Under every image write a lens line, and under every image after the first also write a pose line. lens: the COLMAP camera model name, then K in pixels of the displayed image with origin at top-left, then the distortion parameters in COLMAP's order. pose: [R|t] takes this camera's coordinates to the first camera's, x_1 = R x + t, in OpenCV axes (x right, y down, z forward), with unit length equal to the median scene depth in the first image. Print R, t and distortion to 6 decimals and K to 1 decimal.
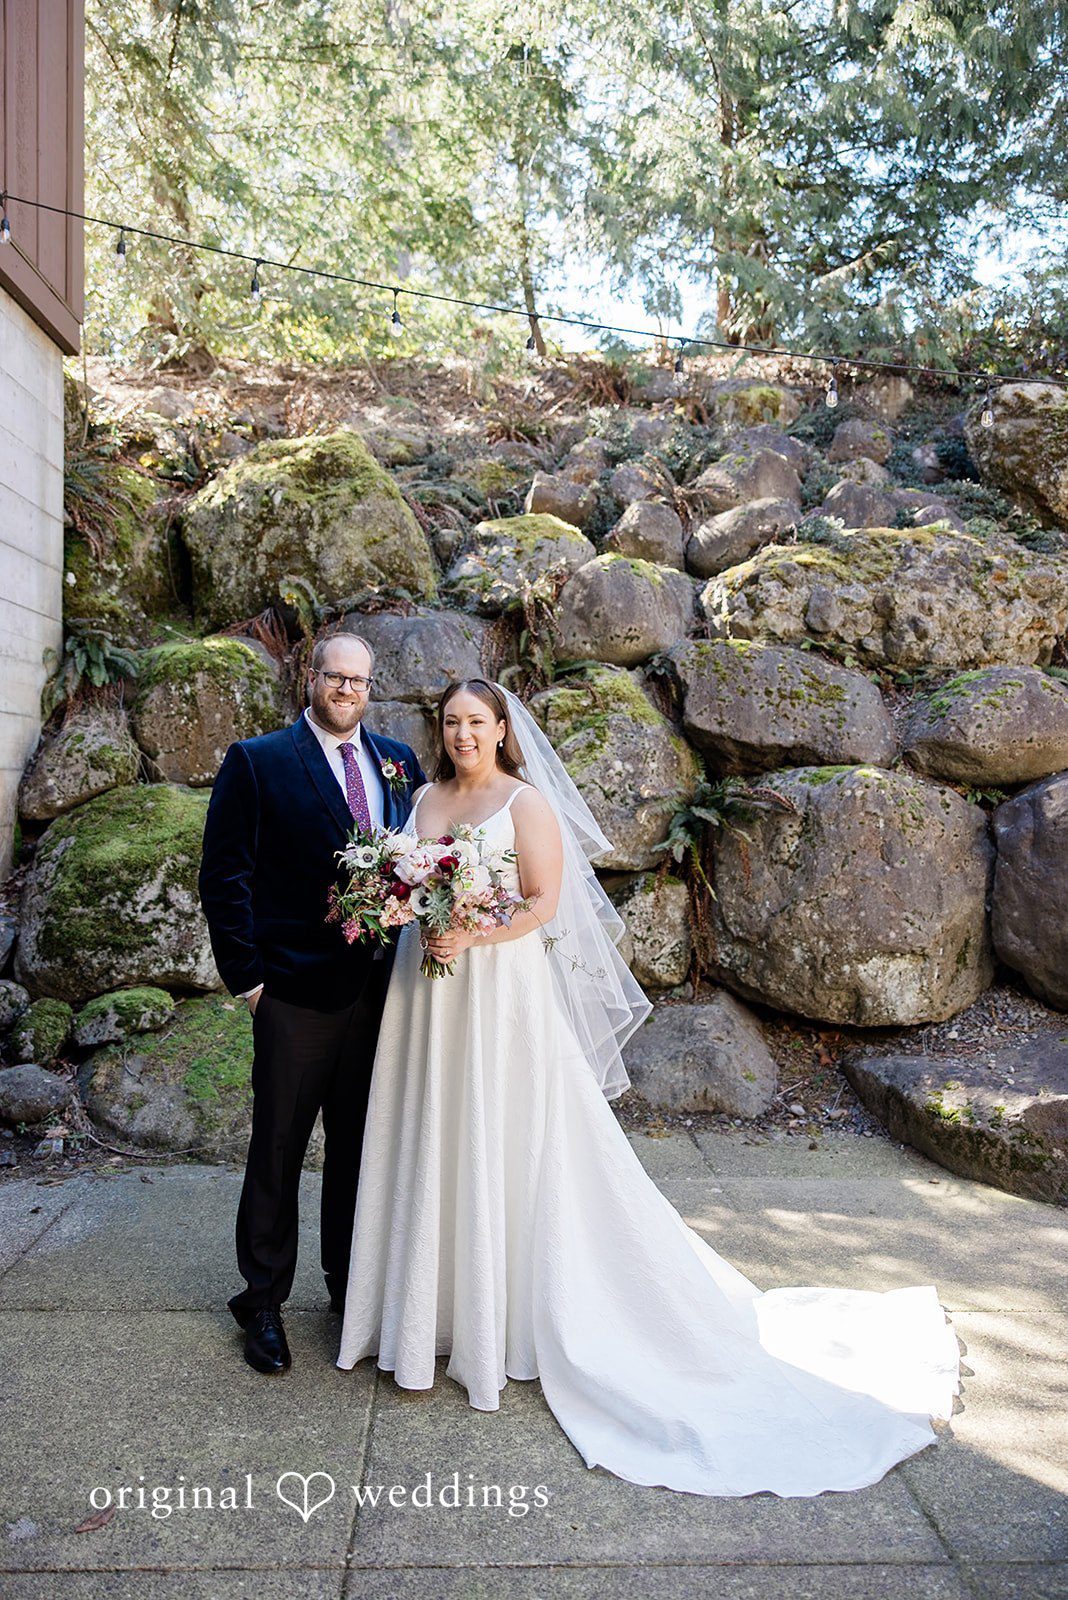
lens RADIAL K [[2989.0, 0, 534.0], [0, 2989.0, 800.0], [0, 0, 1]] dist [-0.048863, 0.145094]
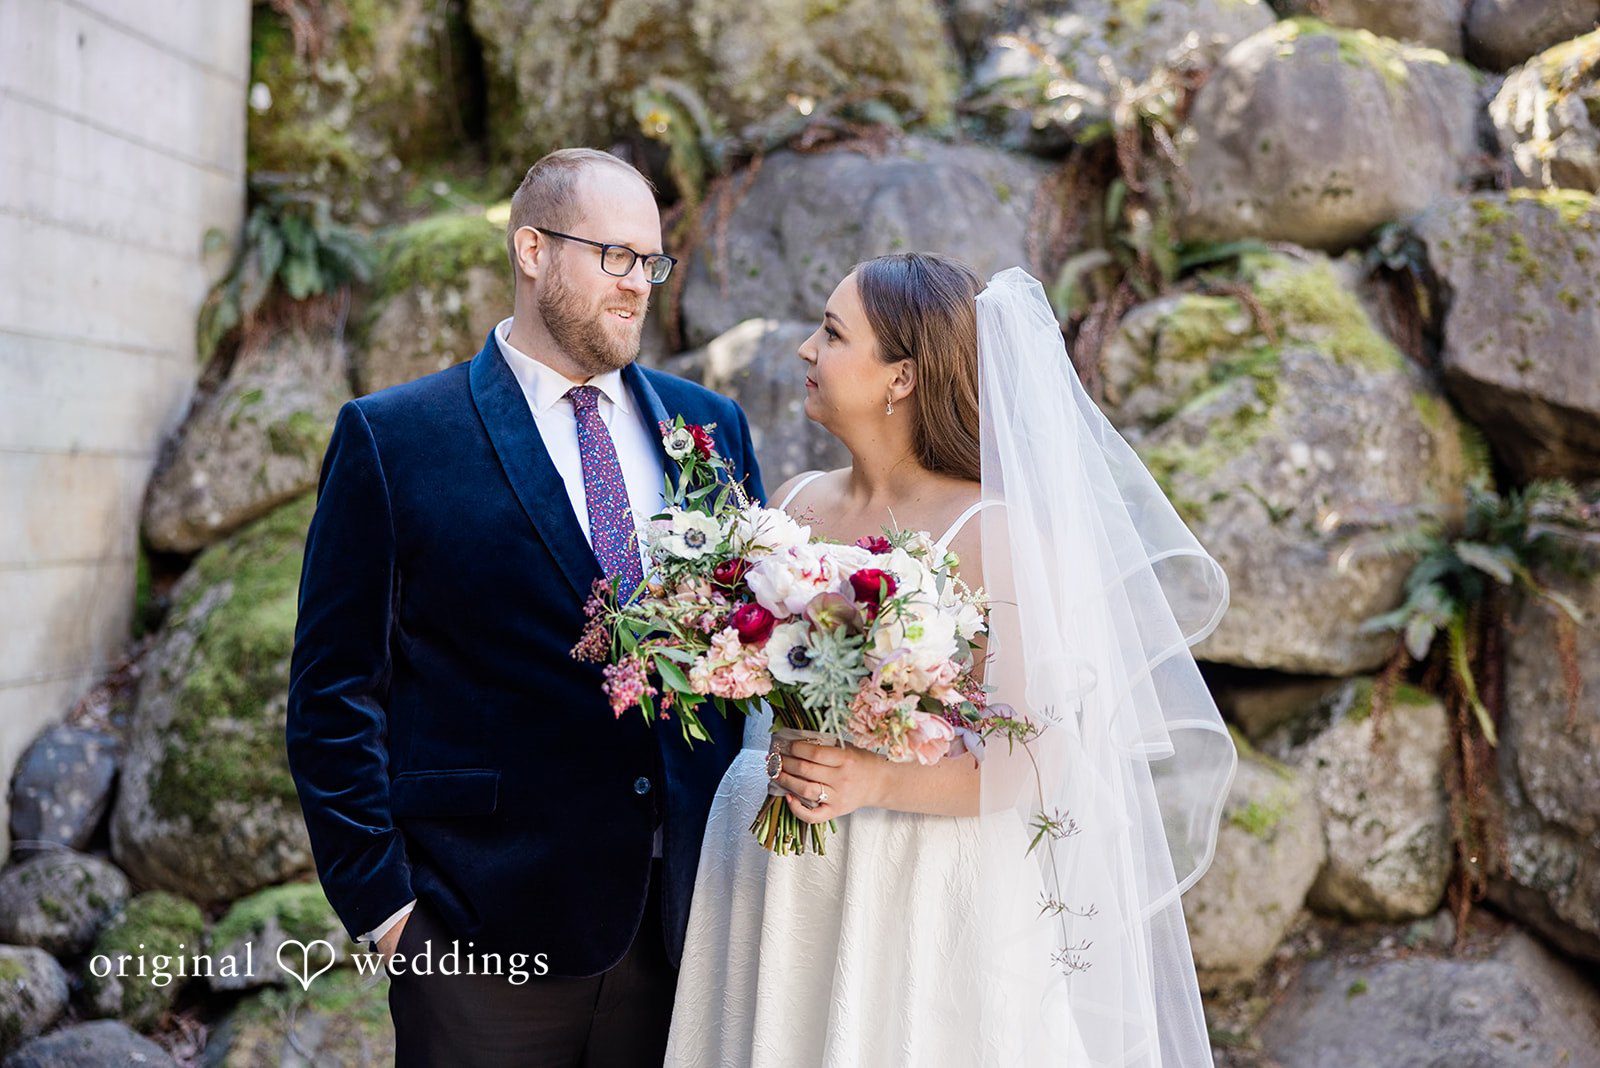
lens RADIAL K [[2989.0, 0, 800.0], [0, 2989.0, 534.0], [0, 0, 1]] dist [-0.048863, 0.145094]
pose [[0.960039, 0.011334, -0.279636, 0.085308], [-0.014838, 0.999836, -0.010414, 0.007408], [0.279472, 0.014147, 0.960049, 0.515971]]
